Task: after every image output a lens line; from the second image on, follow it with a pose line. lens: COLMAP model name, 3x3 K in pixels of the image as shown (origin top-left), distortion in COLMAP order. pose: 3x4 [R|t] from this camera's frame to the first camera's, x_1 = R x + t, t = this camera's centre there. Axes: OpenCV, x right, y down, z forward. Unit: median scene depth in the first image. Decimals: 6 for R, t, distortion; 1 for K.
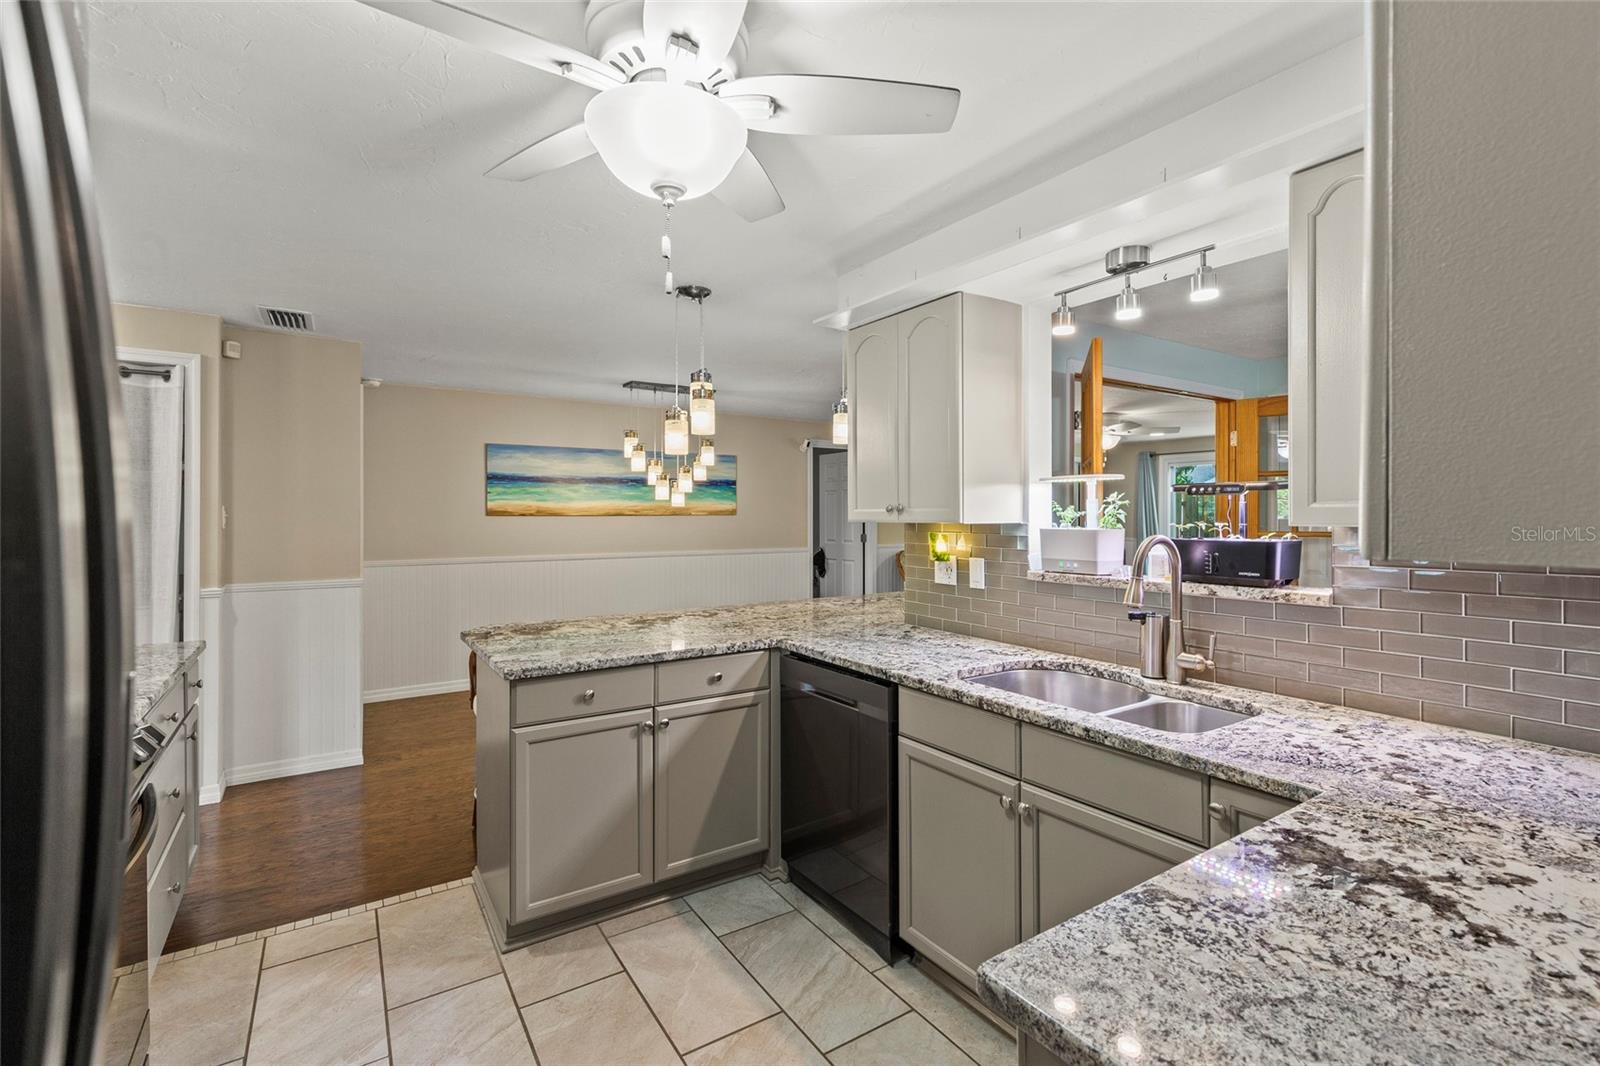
lens RADIAL K [[717.8, 0, 795.8], [0, 717.8, 518.3], [0, 0, 1]] dist [0.005206, -0.001427]
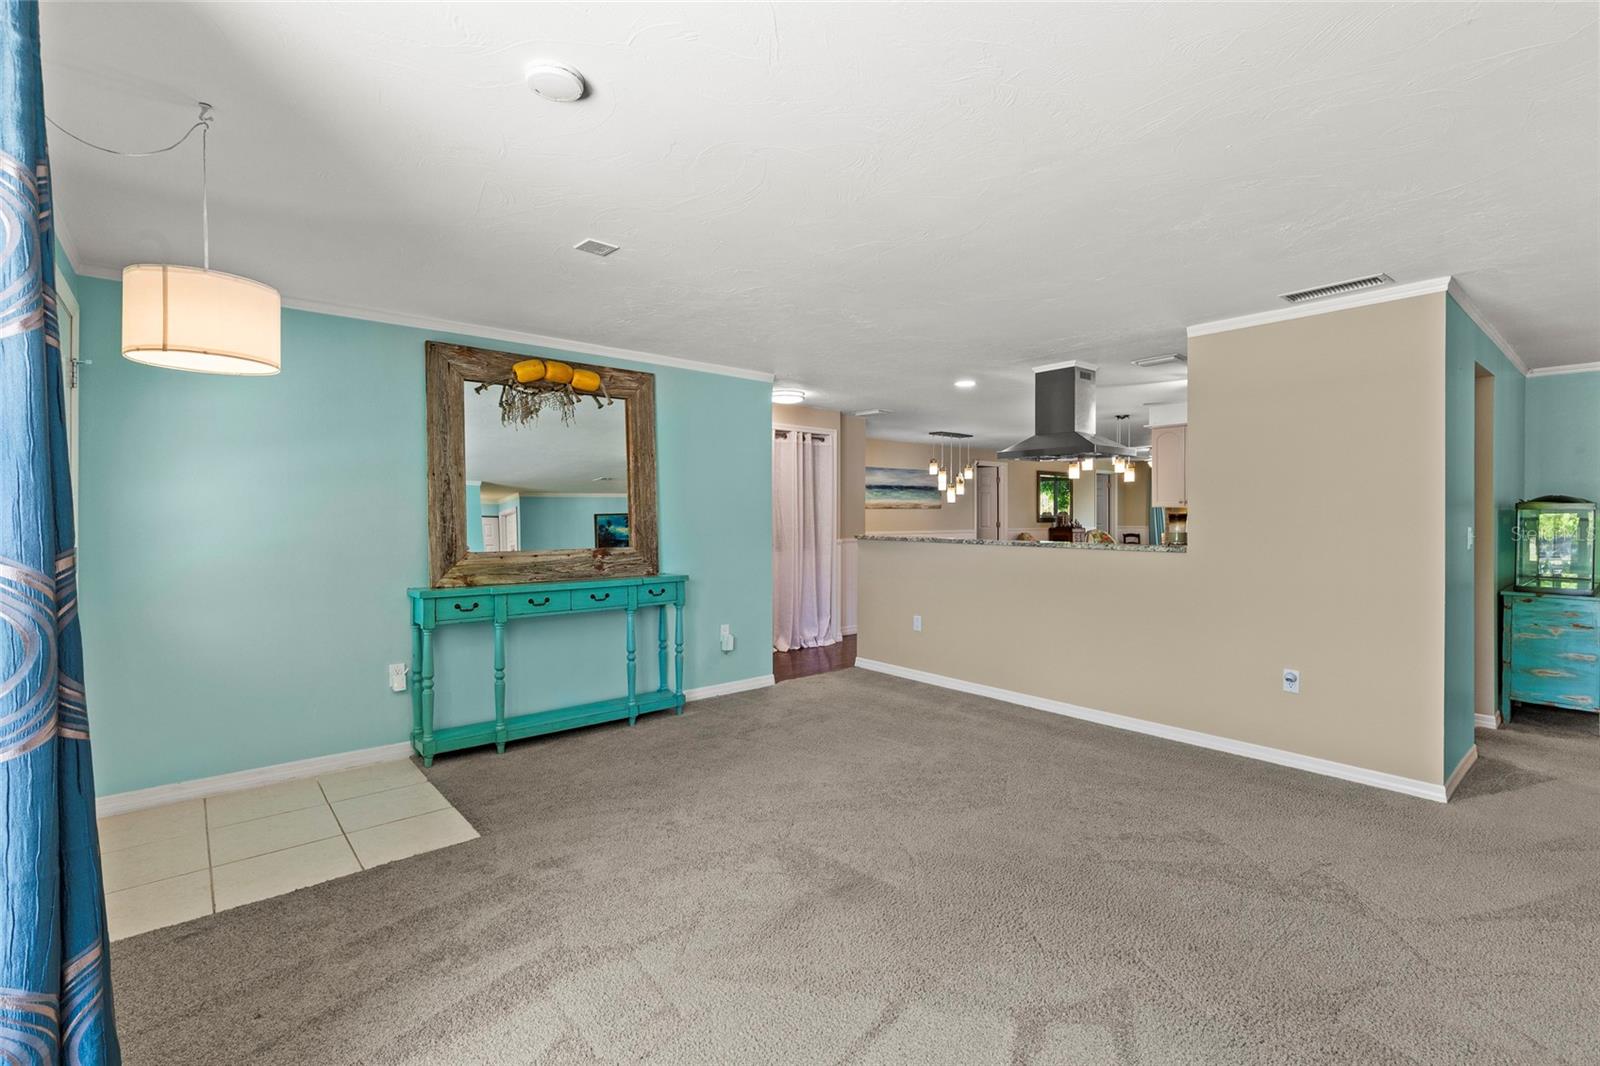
lens RADIAL K [[717.8, 0, 803.3], [0, 717.8, 528.2], [0, 0, 1]] dist [0.005206, -0.001427]
pose [[0.992175, -0.002665, 0.124826, -1.604555], [0.001202, 0.999930, 0.011792, 0.052507], [-0.124849, -0.011550, 0.992109, -1.452933]]
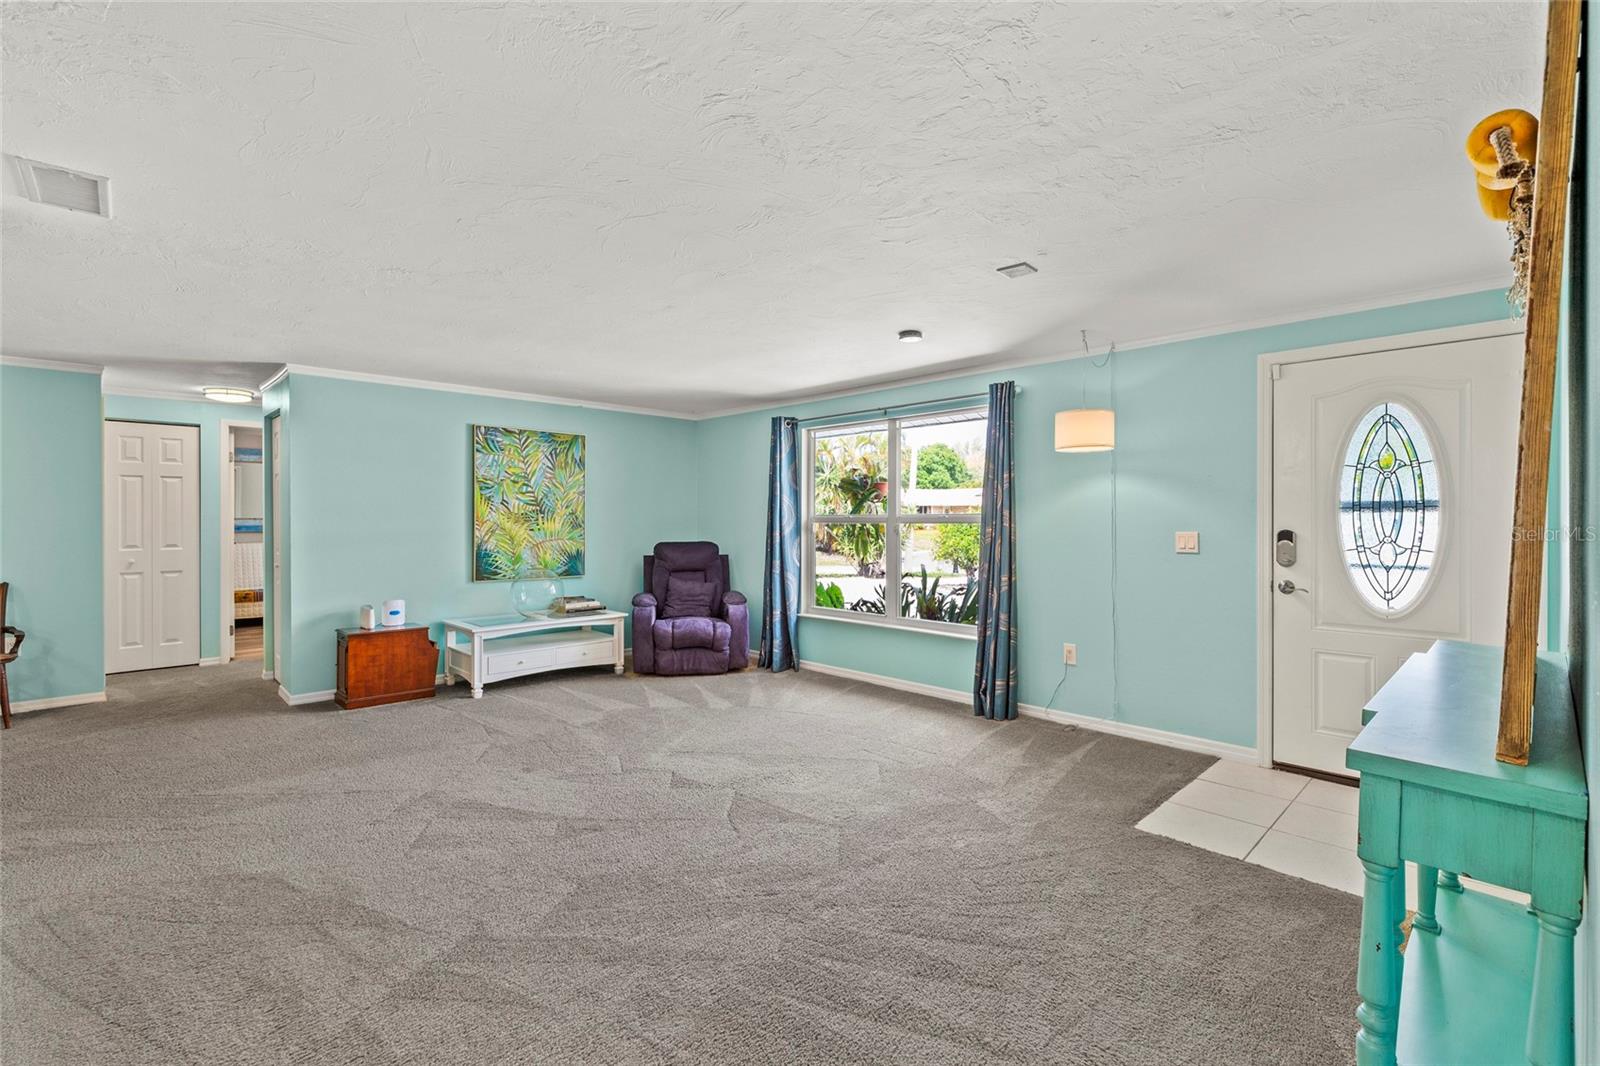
lens RADIAL K [[717.8, 0, 820.3], [0, 717.8, 516.2], [0, 0, 1]] dist [0.005206, -0.001427]
pose [[-0.976534, -0.001116, -0.215362, -1.204000], [-0.001824, 0.999994, 0.003092, 0.032300], [0.215357, 0.003412, -0.976529, 0.822894]]
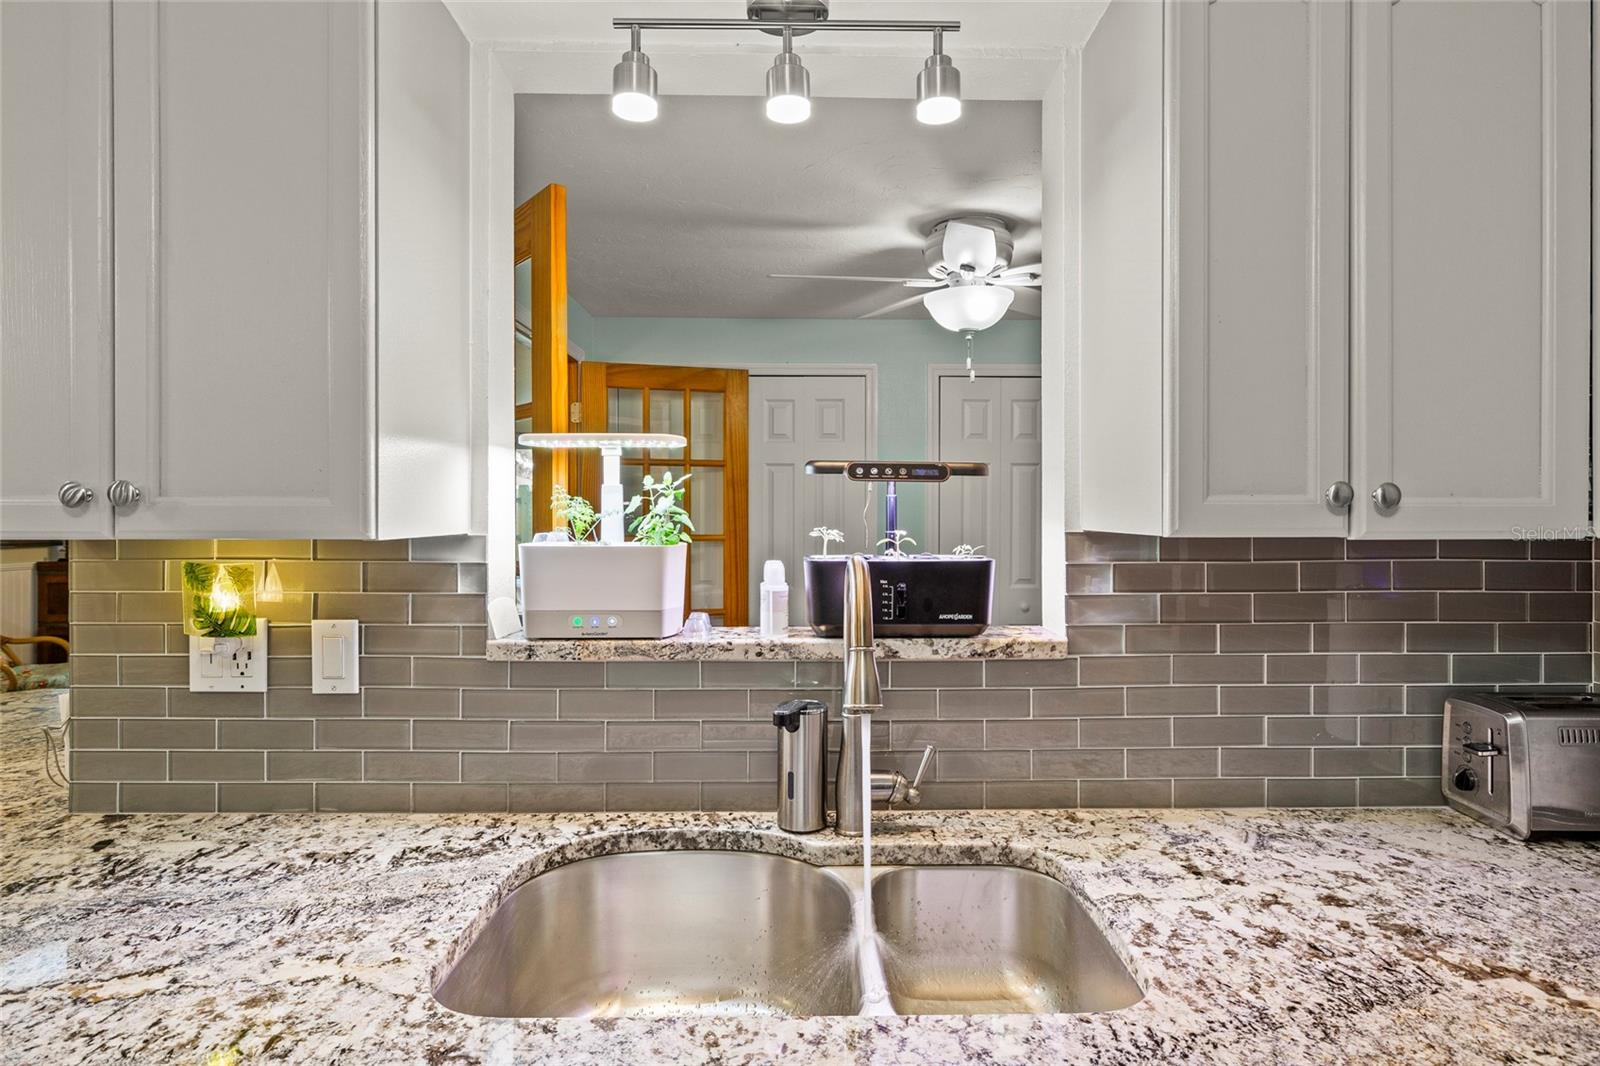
lens RADIAL K [[852.3, 0, 806.7], [0, 852.3, 512.4], [0, 0, 1]] dist [-0.002555, -0.000240]
pose [[0.529919, 0.000563, 0.848048, -0.020684], [0.002427, 0.999995, -0.002180, -0.005050], [-0.848045, 0.003214, 0.529915, 0.553038]]
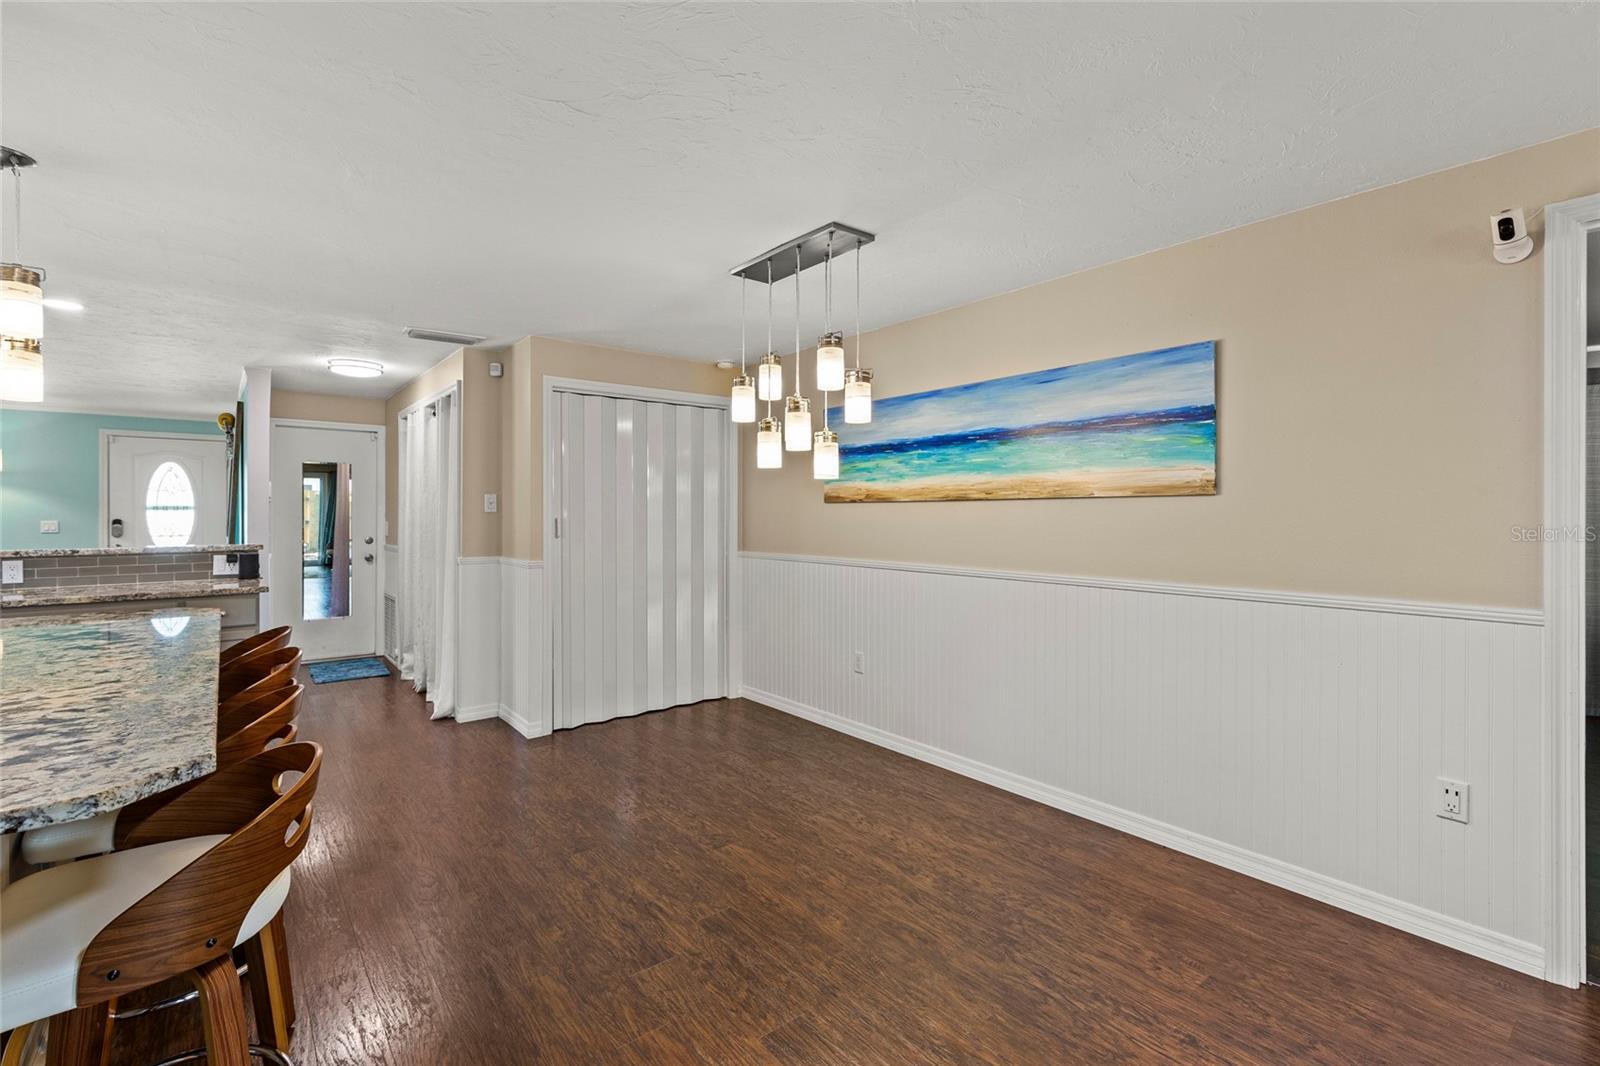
lens RADIAL K [[717.8, 0, 810.7], [0, 717.8, 511.3], [0, 0, 1]] dist [0.005206, -0.001427]
pose [[0.110237, -0.005001, -0.993893, 0.781512], [-0.008676, 0.999944, -0.005994, 0.023473], [0.993868, 0.009284, 0.110187, 2.078697]]
